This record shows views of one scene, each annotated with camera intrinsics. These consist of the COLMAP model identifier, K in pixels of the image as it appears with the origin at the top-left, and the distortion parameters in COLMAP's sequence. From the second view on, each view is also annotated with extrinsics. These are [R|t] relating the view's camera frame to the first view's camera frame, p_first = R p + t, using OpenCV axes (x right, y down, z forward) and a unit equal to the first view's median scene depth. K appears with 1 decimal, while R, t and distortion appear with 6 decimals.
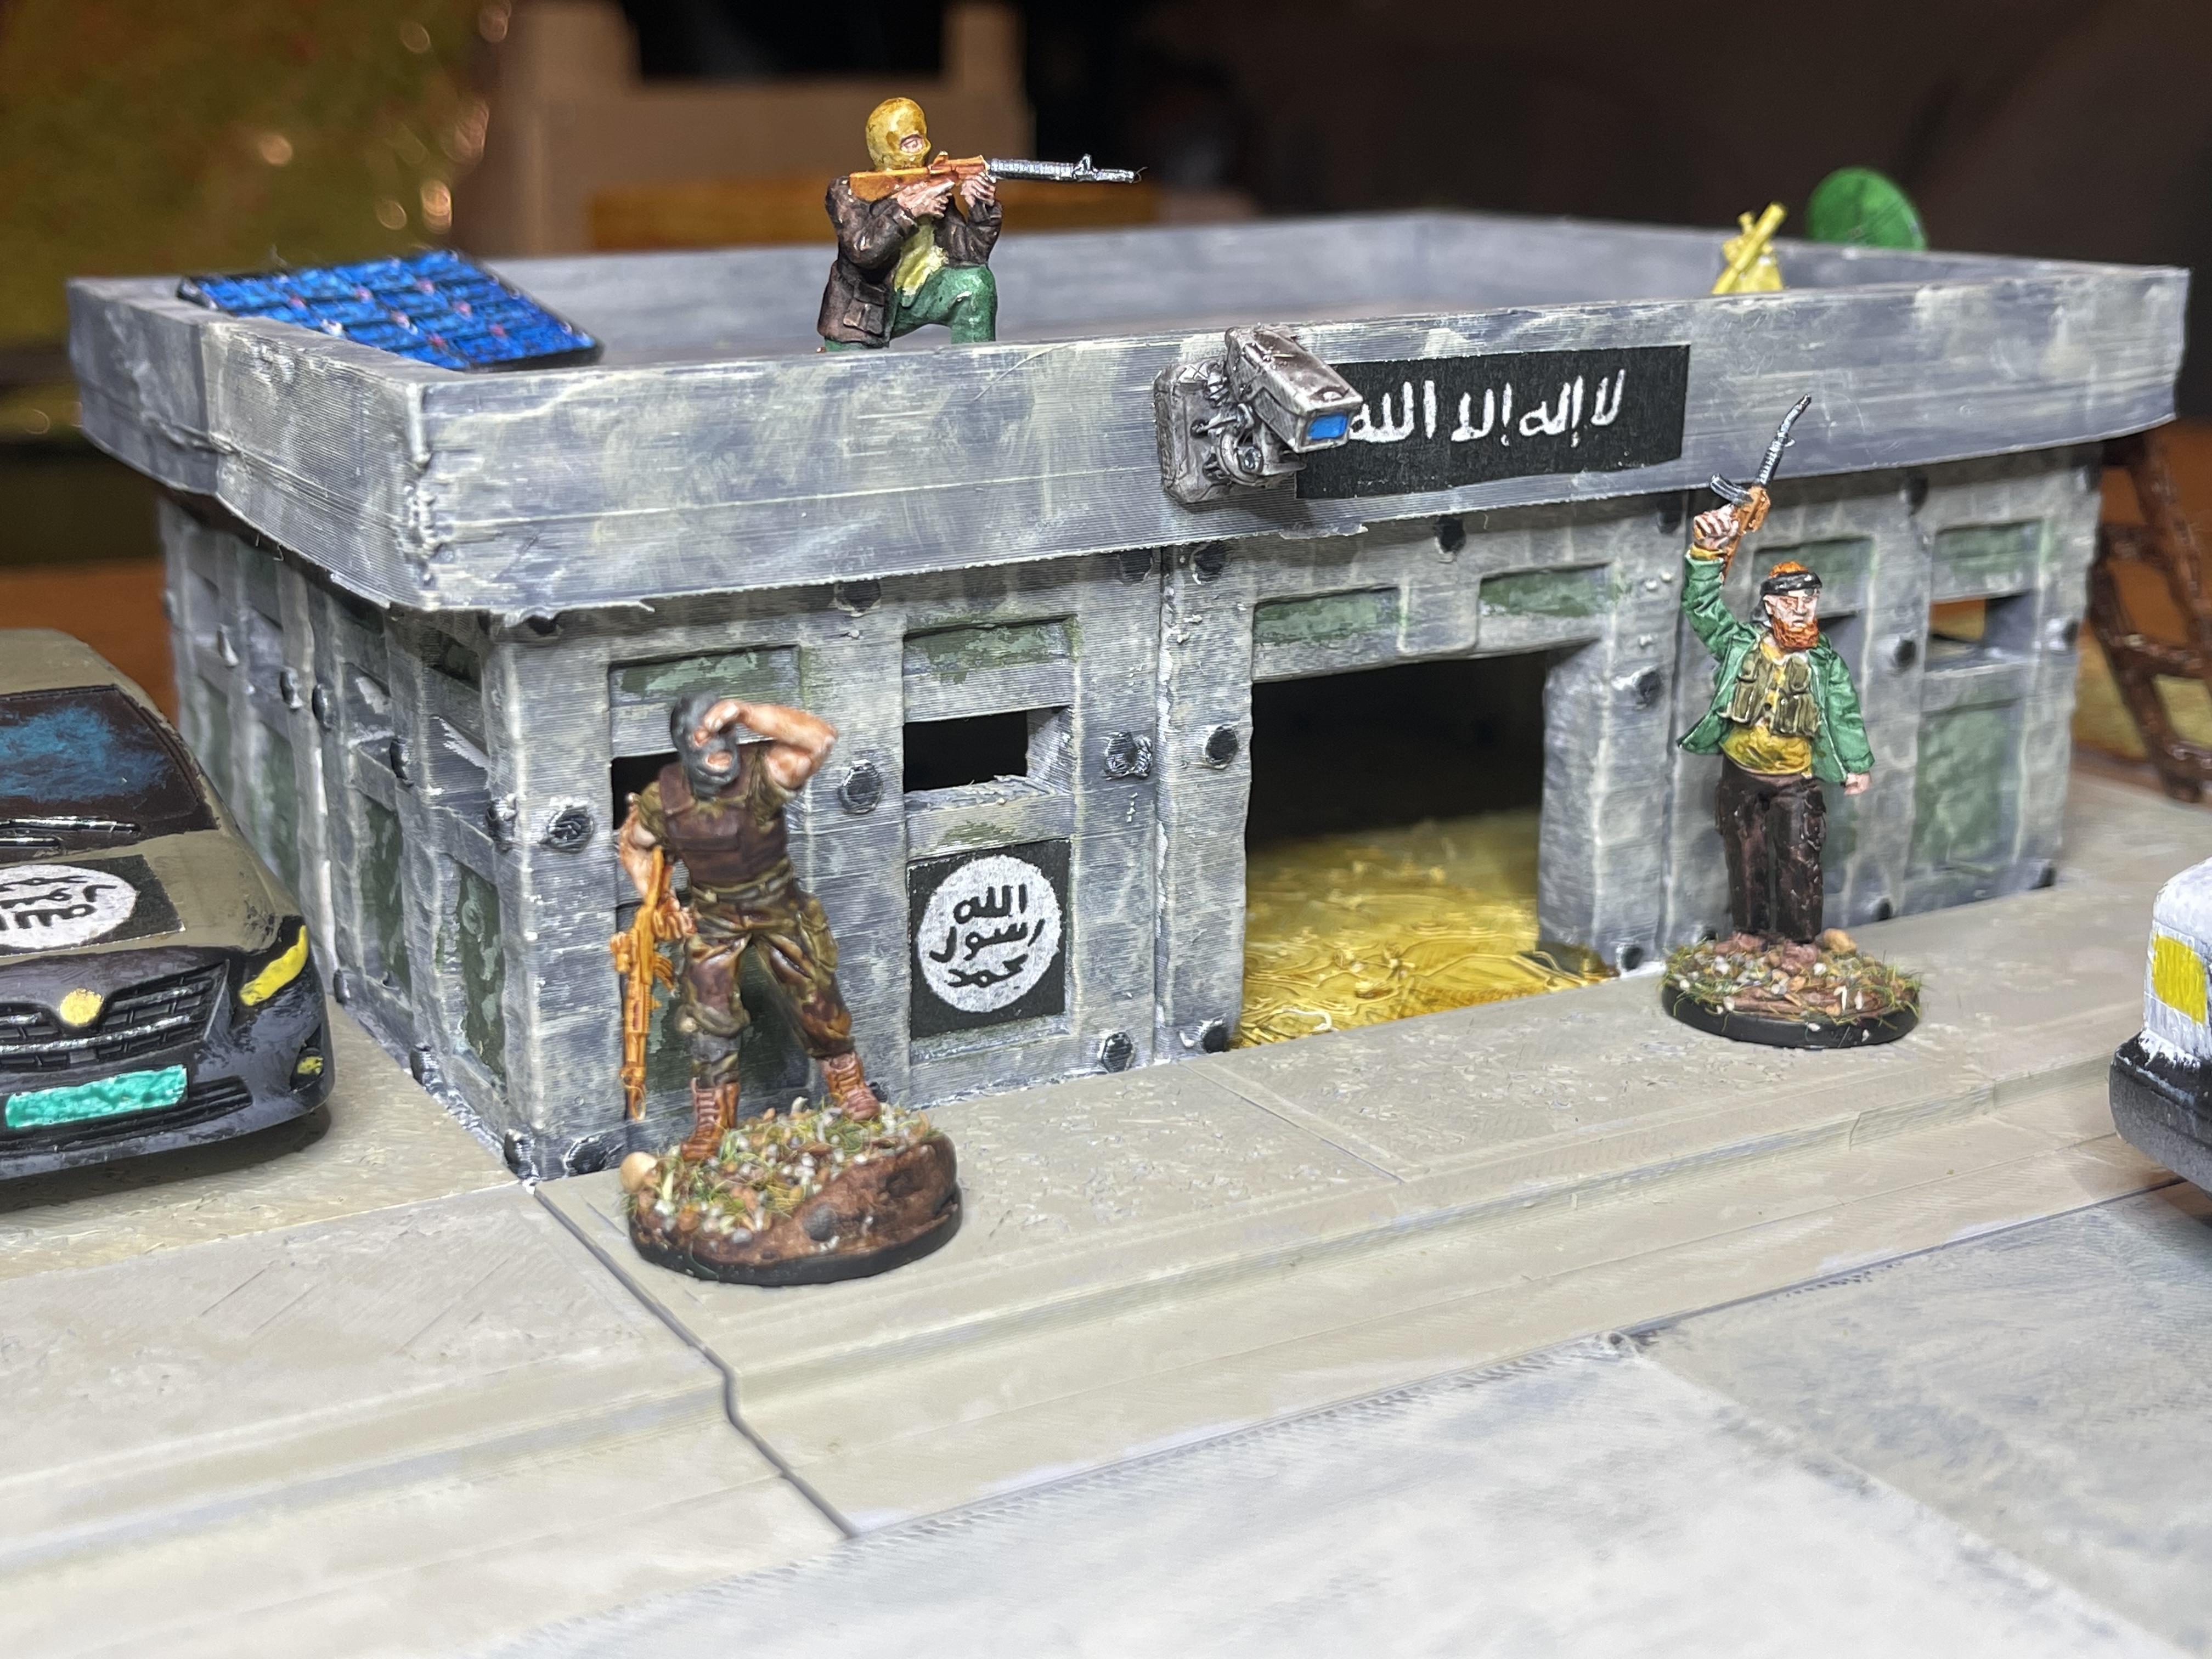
lens RADIAL K [[2778.0, 0, 1083.0], [0, 2778.0, 842.0], [0, 0, 1]] dist [0.059946, 0.000000]
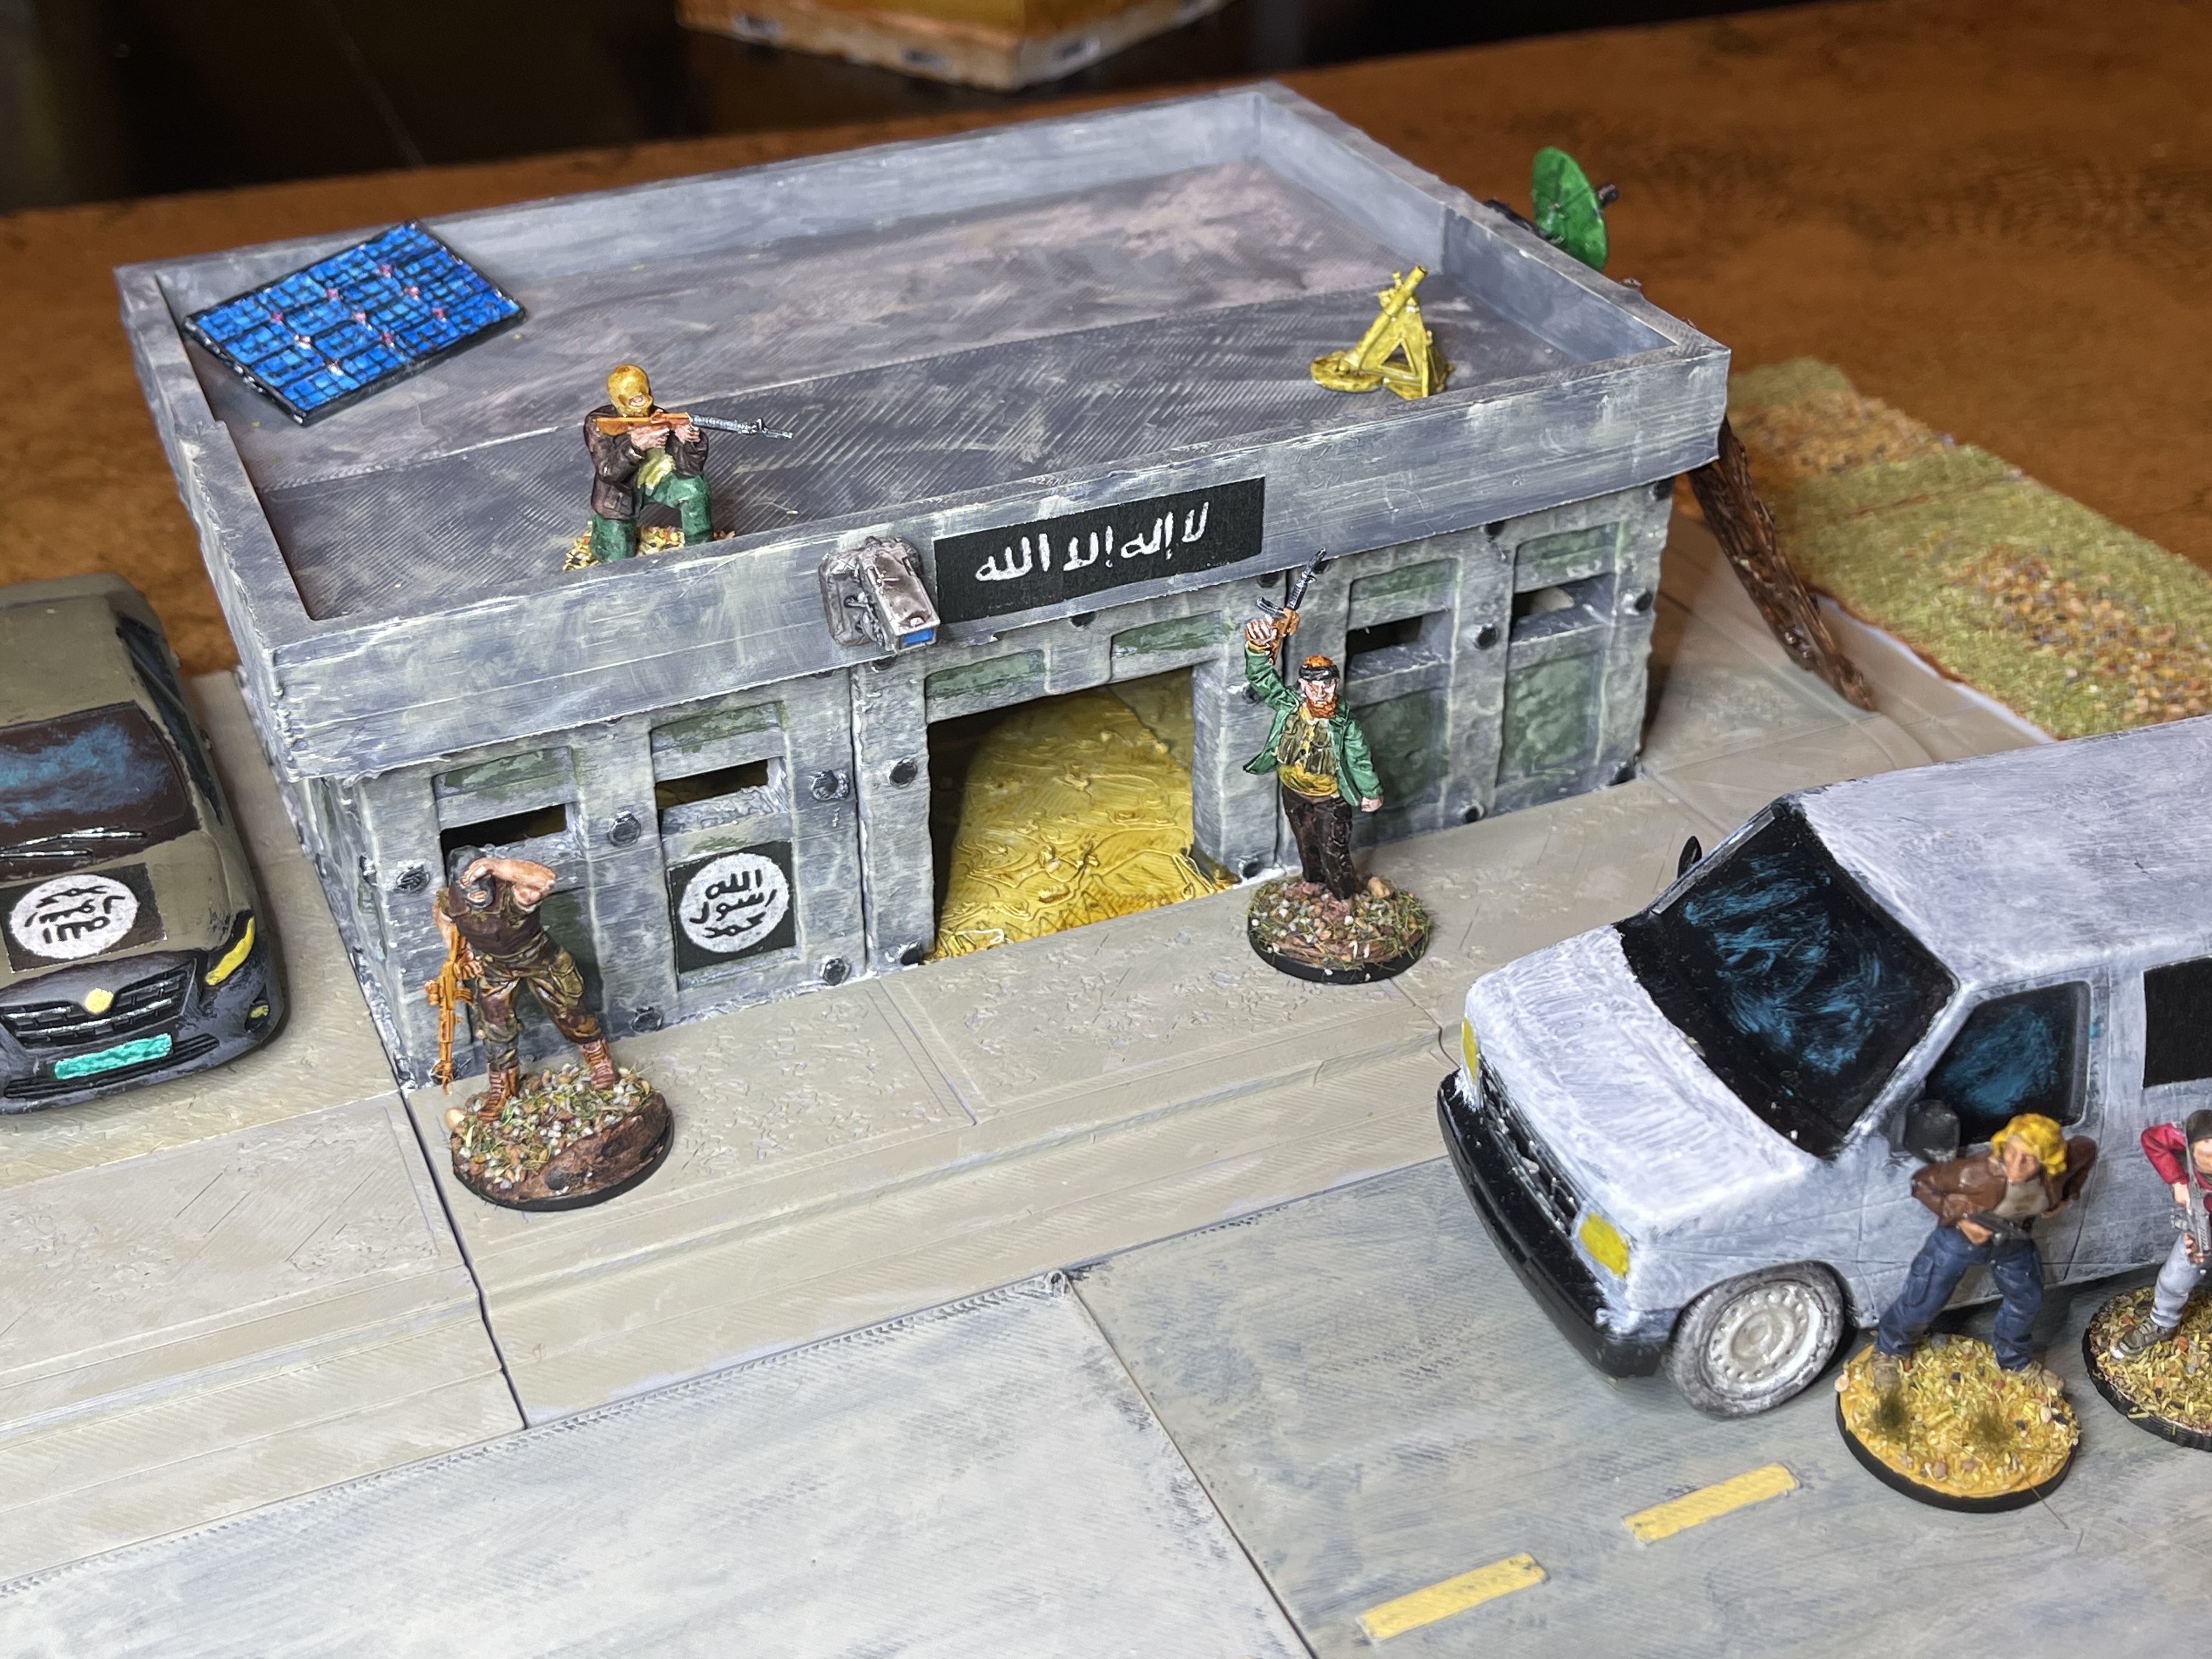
lens RADIAL K [[2778.0, 0, 1114.3], [0, 2778.0, 828.8], [0, 0, 1]] dist [0.059946, 0.000000]
pose [[0.994221, 0.048407, -0.095815, 0.312821], [-0.018156, 0.955524, 0.294353, -0.452335], [0.105803, -0.290912, 0.950882, -0.350407]]
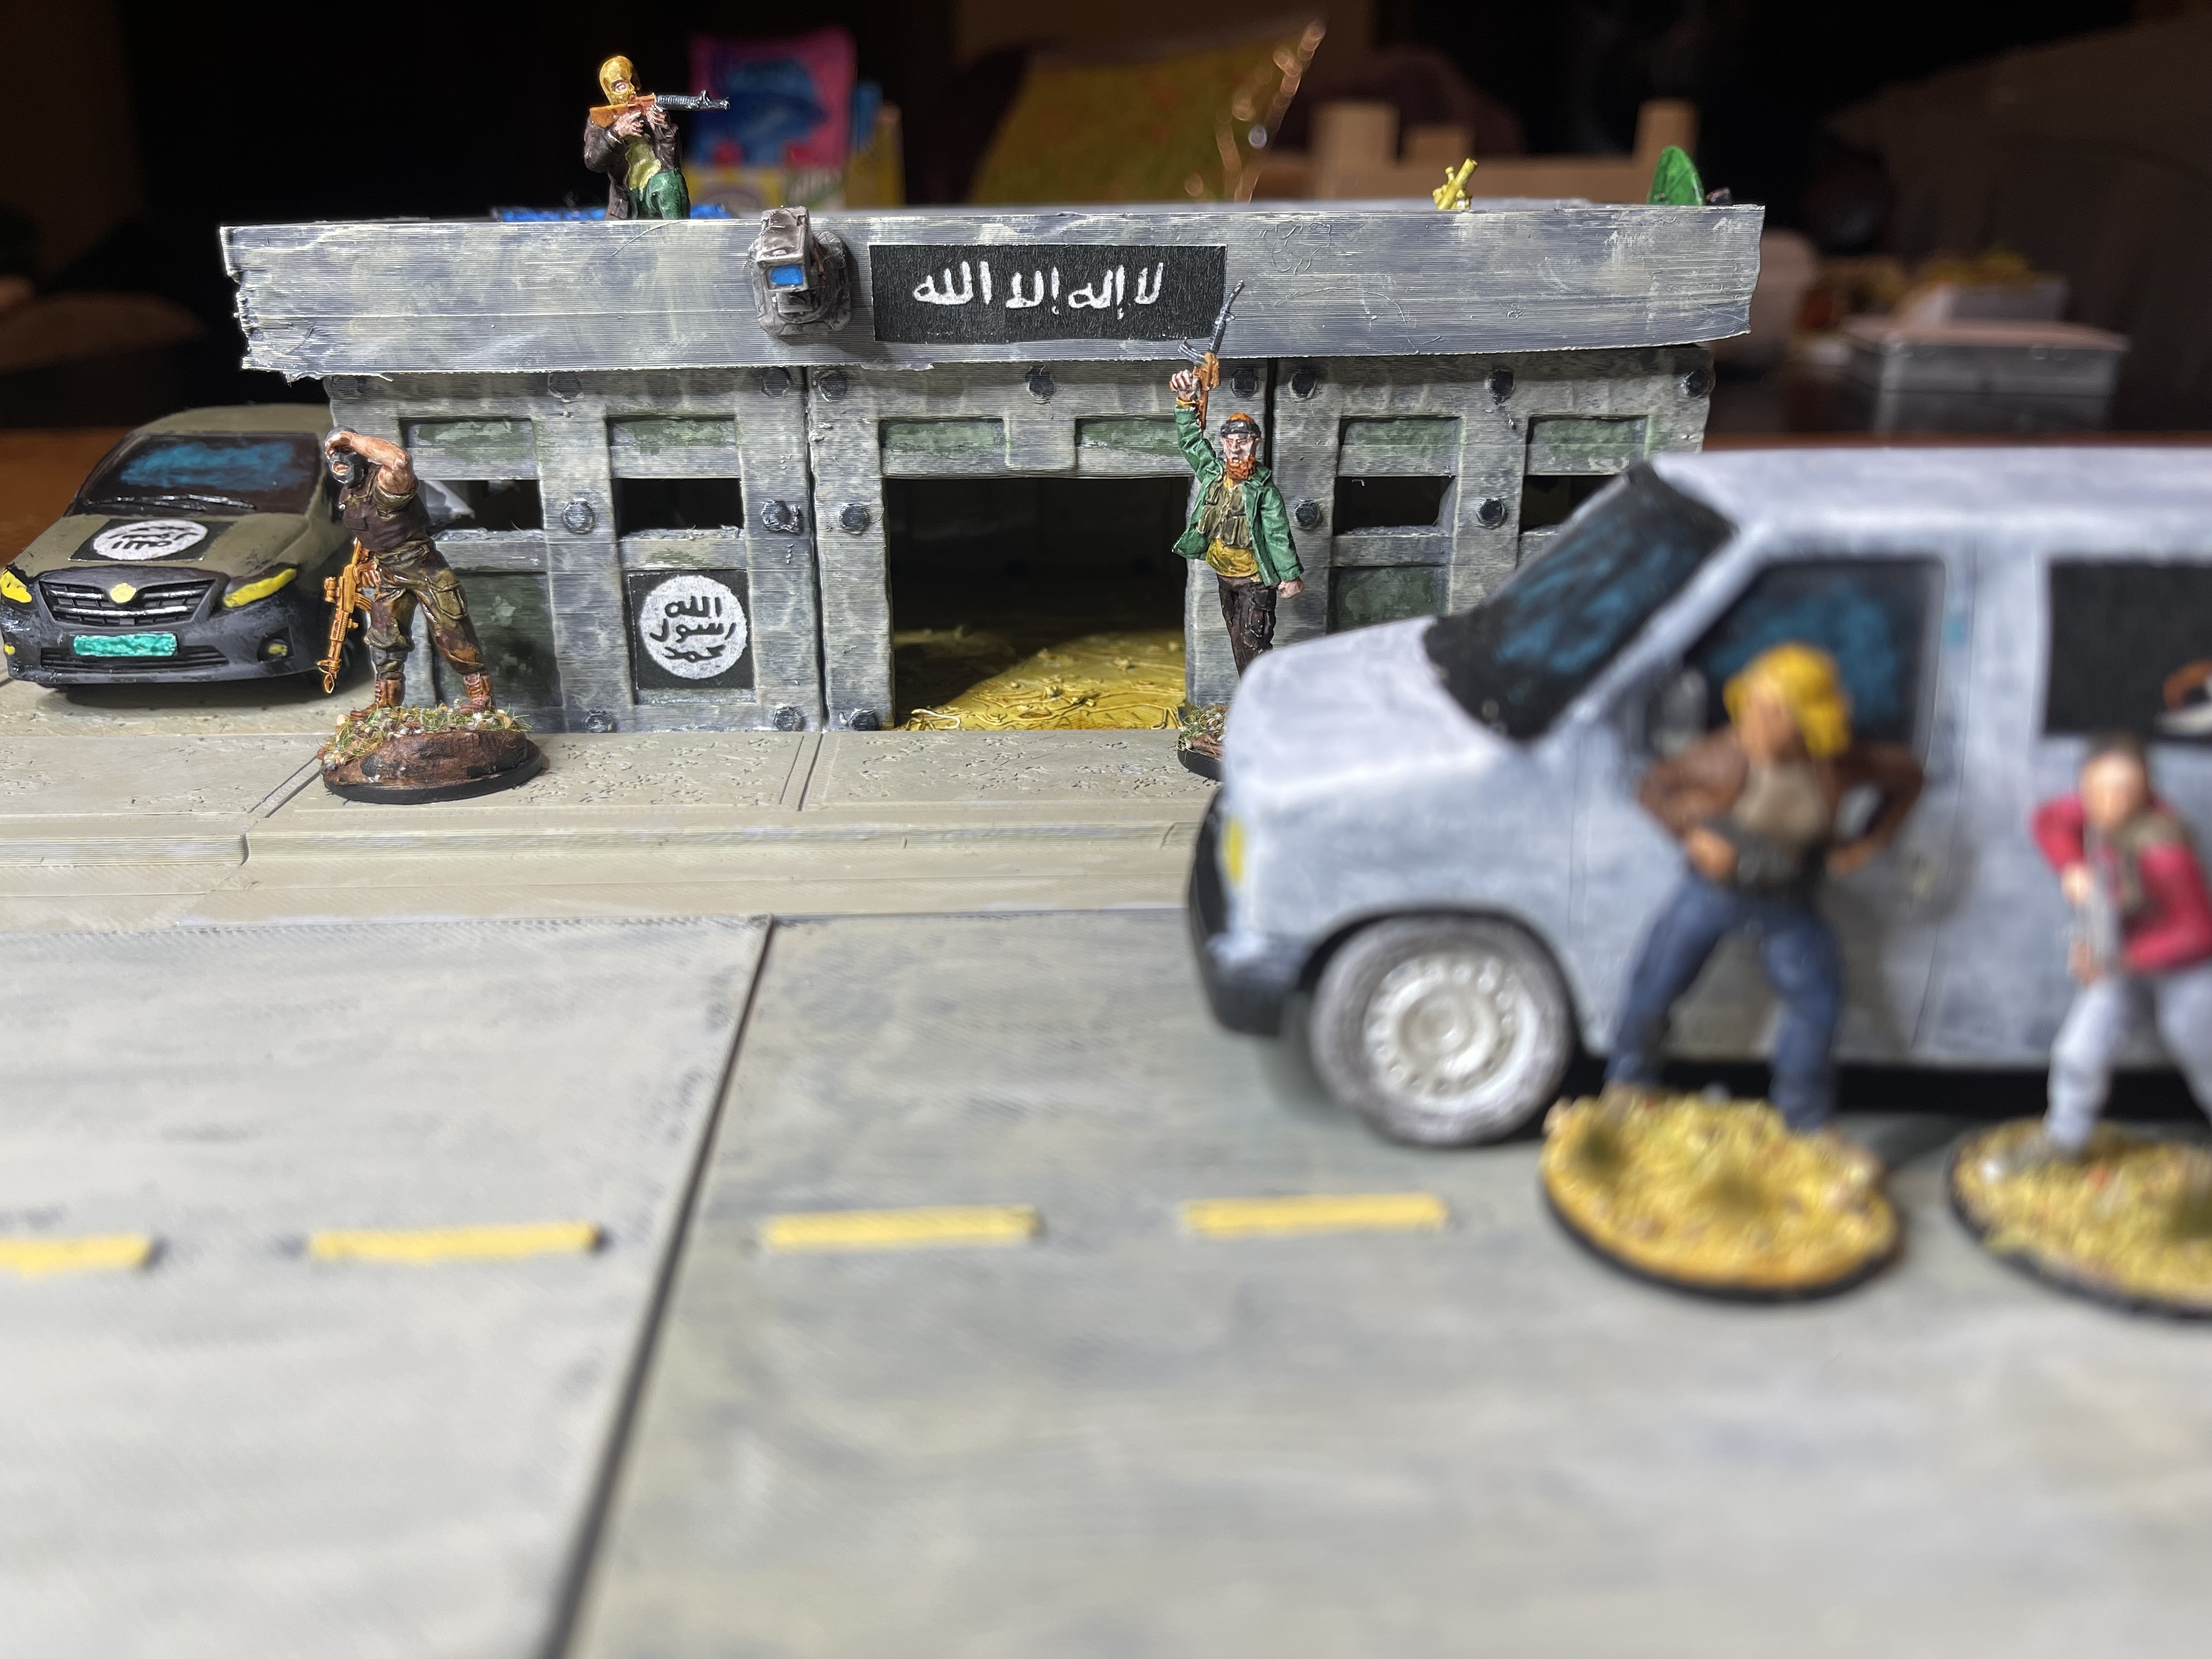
lens RADIAL K [[1764.0, 0, 1118.1], [0, 1764.0, 832.9], [0, 0, 1]] dist [0.018982, -0.015929]
pose [[0.894126, 0.149882, -0.421989, 0.633528], [-0.116065, 0.987688, 0.104886, 0.016713], [0.432514, -0.044803, 0.900513, 0.233307]]
